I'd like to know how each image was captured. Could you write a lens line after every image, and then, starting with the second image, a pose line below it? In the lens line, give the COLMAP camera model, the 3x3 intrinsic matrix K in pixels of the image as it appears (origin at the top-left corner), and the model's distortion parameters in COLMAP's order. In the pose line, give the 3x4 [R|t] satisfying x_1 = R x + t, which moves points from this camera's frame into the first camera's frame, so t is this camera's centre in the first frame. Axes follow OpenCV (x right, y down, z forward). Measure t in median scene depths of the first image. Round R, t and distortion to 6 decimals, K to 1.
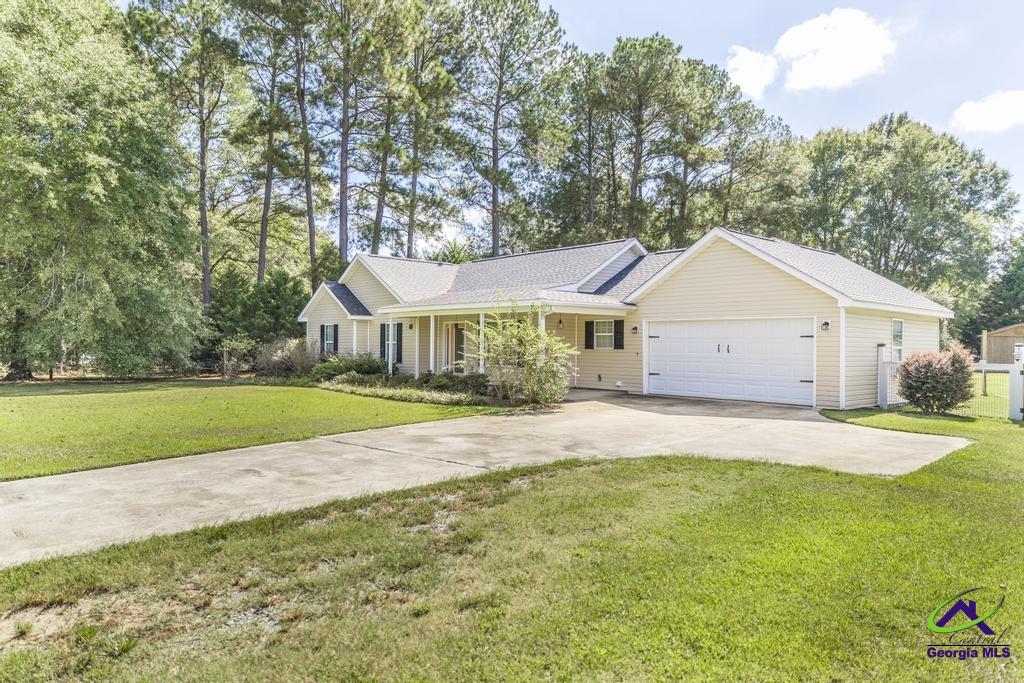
lens RADIAL K [[640.5, 0, 515.8], [0, 640.5, 340.3], [0, 0, 1]] dist [-0.004689, -0.001199]
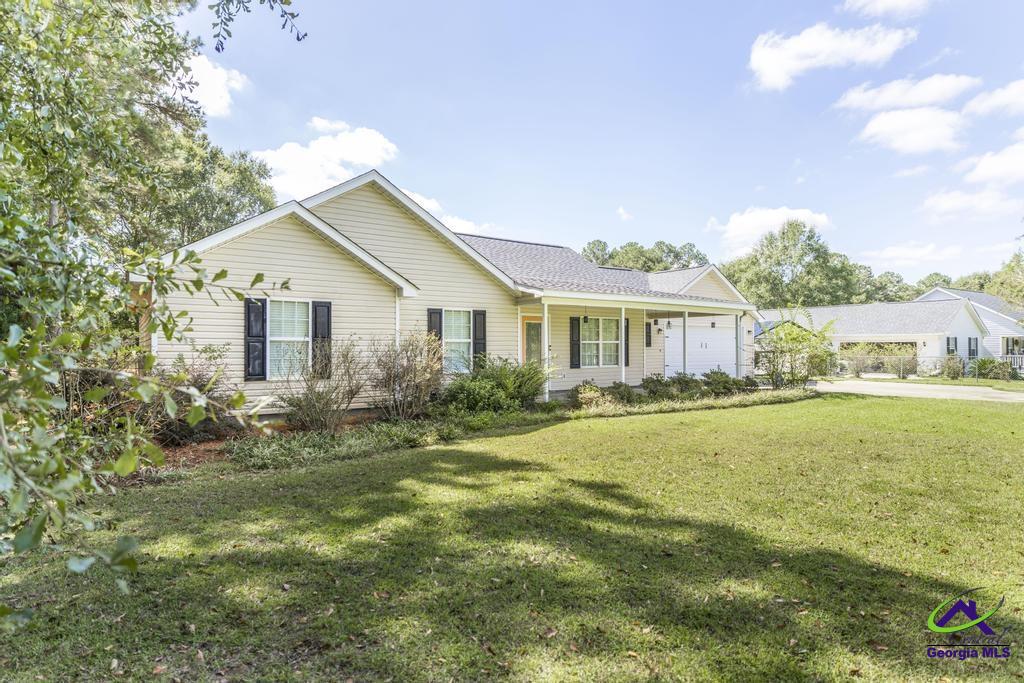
lens RADIAL K [[569.7, 0, 512.9], [0, 569.7, 340.1], [0, 0, 1]] dist [0.002527, 0.000283]
pose [[0.123420, -0.000090, 0.992354, -0.813681], [-0.001532, 0.999999, 0.000281, 0.002812], [-0.992353, -0.001555, 0.123420, 0.985883]]
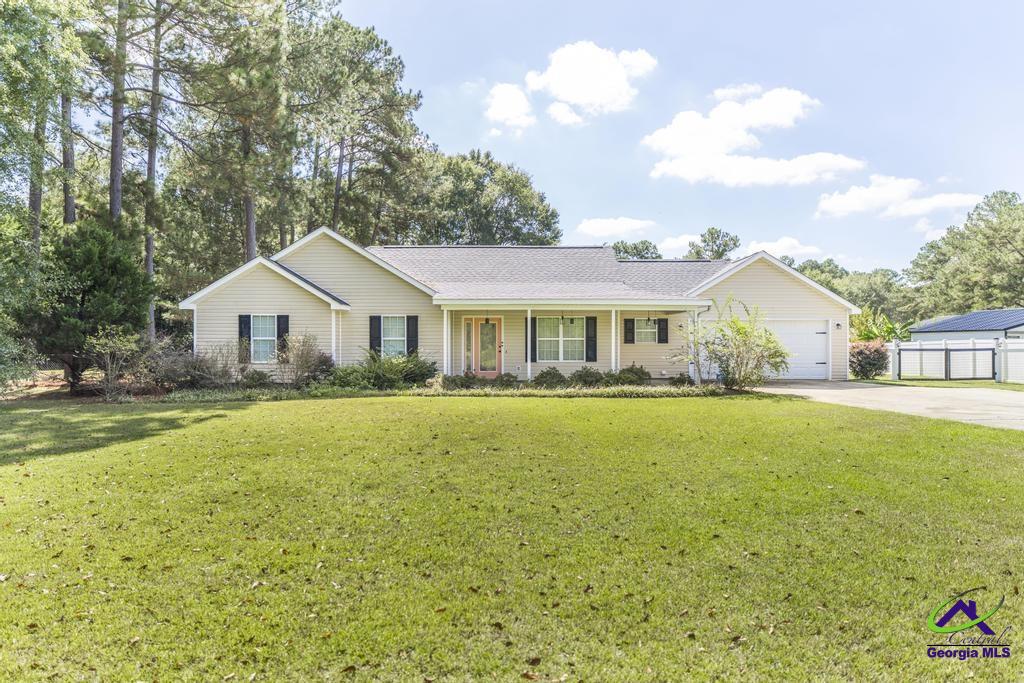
lens RADIAL K [[640.5, 0, 514.9], [0, 640.5, 344.9], [0, 0, 1]] dist [-0.004689, -0.001199]
pose [[0.680049, -0.010158, 0.733096, -0.781562], [0.003582, 0.999938, 0.010533, 0.003384], [-0.733158, -0.004537, 0.680044, 0.356152]]
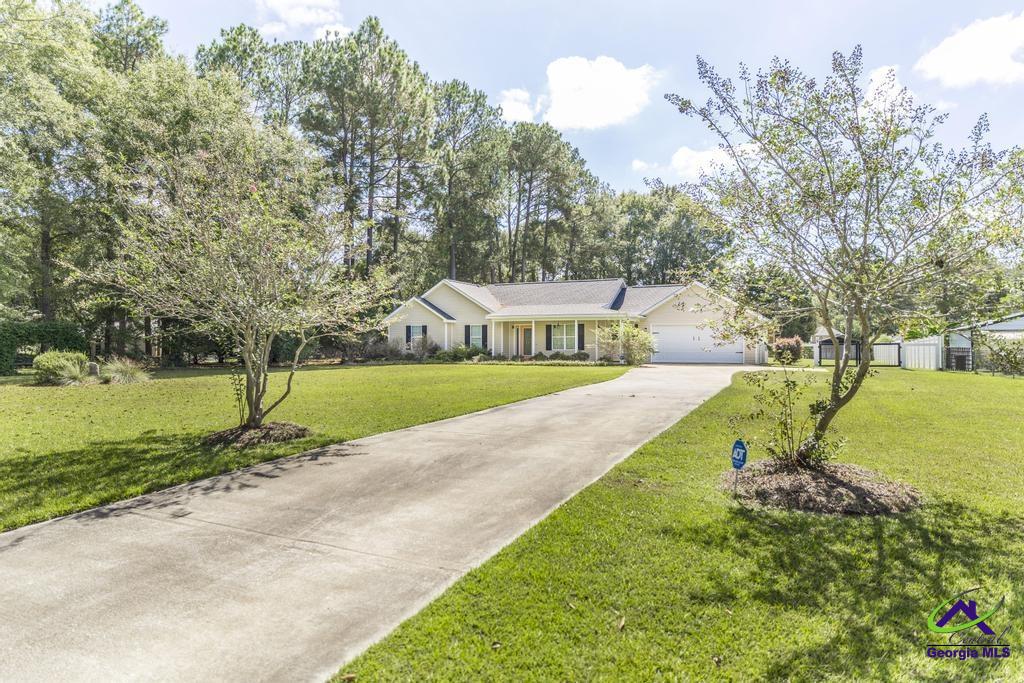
lens RADIAL K [[601.9, 0, 512.8], [0, 601.9, 341.8], [0, 0, 1]] dist [0.005450, 0.000607]
pose [[0.931400, -0.001032, 0.363995, -0.726026], [0.002908, 0.999985, -0.004604, 0.024750], [-0.363985, 0.005347, 0.931389, -0.458614]]
